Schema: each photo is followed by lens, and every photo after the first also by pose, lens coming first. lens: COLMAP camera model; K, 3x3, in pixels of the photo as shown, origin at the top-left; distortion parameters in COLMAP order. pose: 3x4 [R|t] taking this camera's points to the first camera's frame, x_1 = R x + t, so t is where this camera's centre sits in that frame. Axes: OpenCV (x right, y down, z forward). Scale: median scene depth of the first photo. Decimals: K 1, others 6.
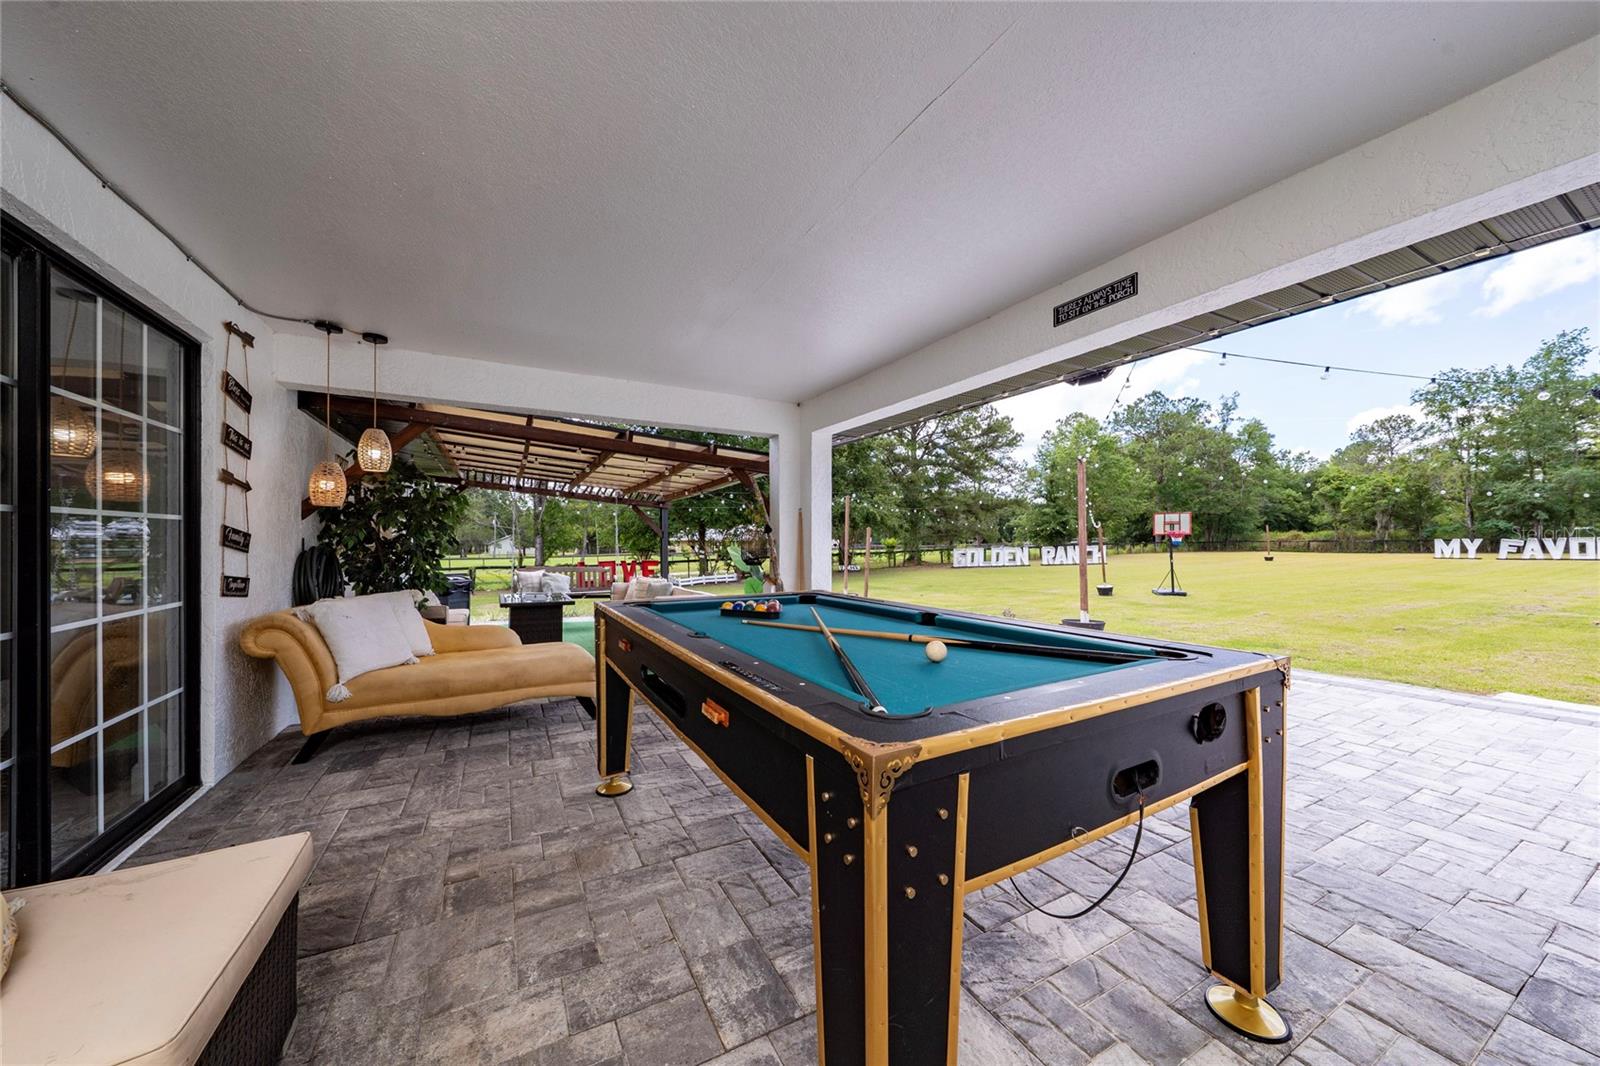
lens RADIAL K [[535.8, 0, 789.6], [0, 535.8, 544.0], [0, 0, 1]] dist [0.002165, -0.000046]
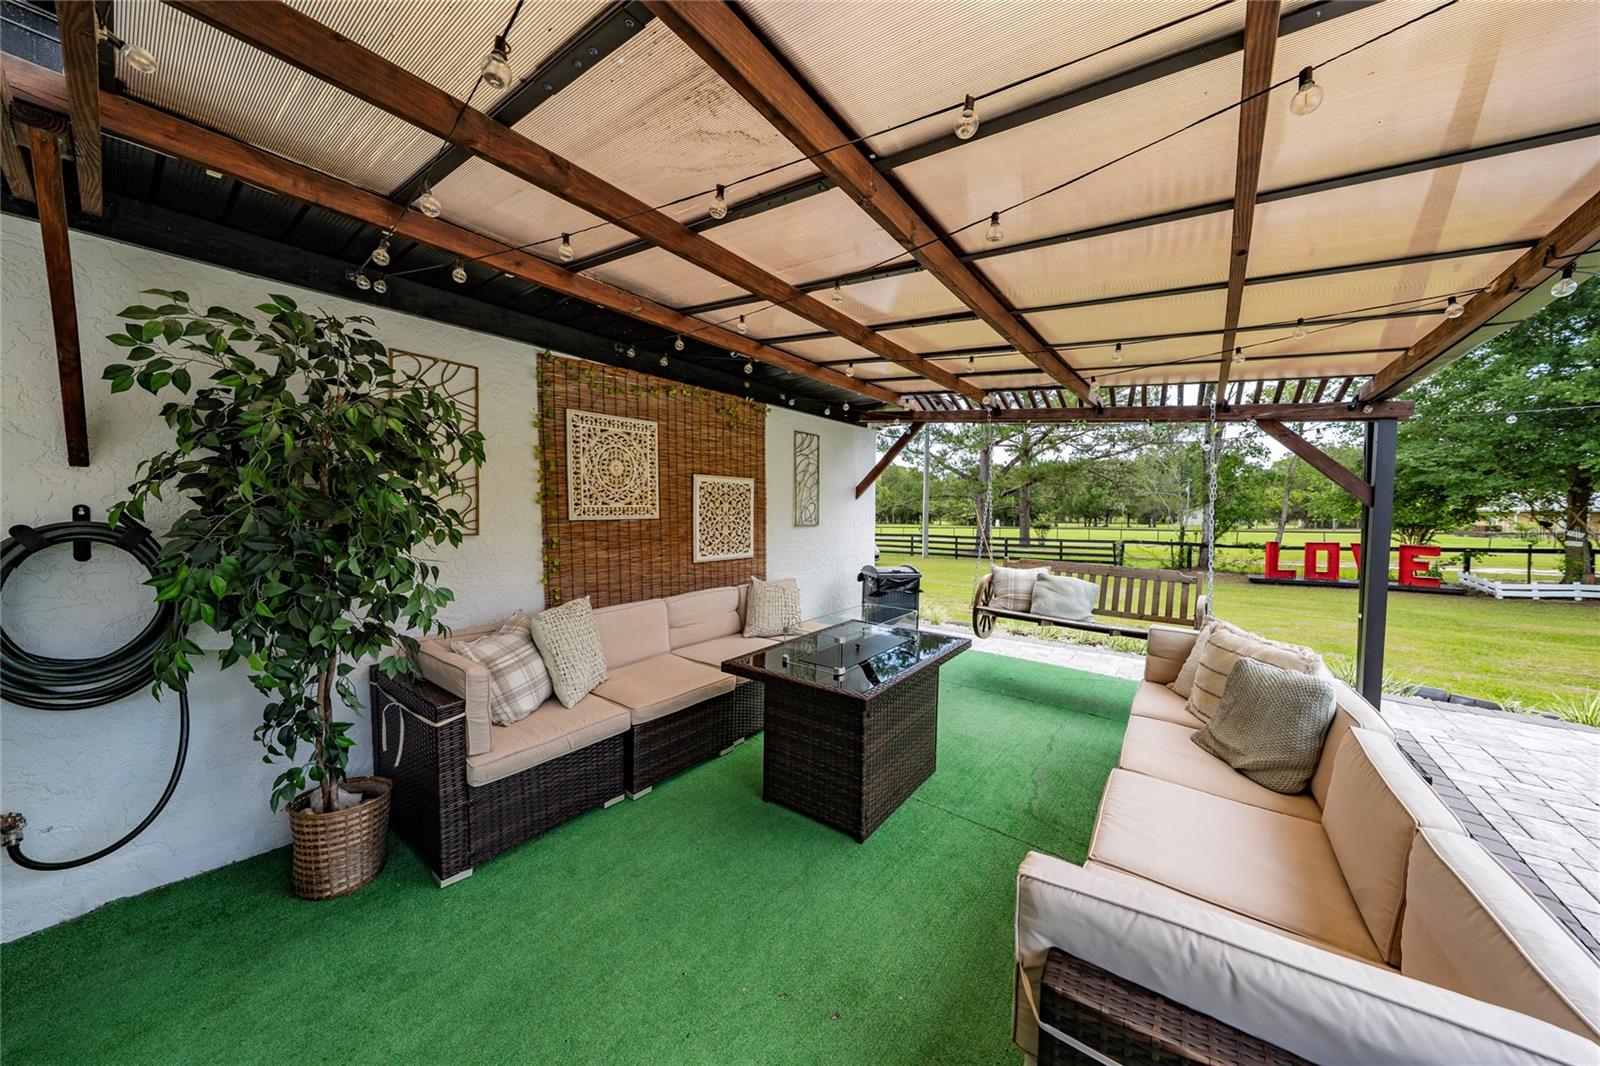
lens RADIAL K [[535.8, 0, 795.7], [0, 535.8, 537.7], [0, 0, 1]] dist [0.002165, -0.000046]
pose [[0.425426, 0.051674, -0.903517, -0.021525], [-0.009481, 0.998568, 0.052646, -0.001650], [0.904944, -0.013831, 0.425307, 0.137273]]
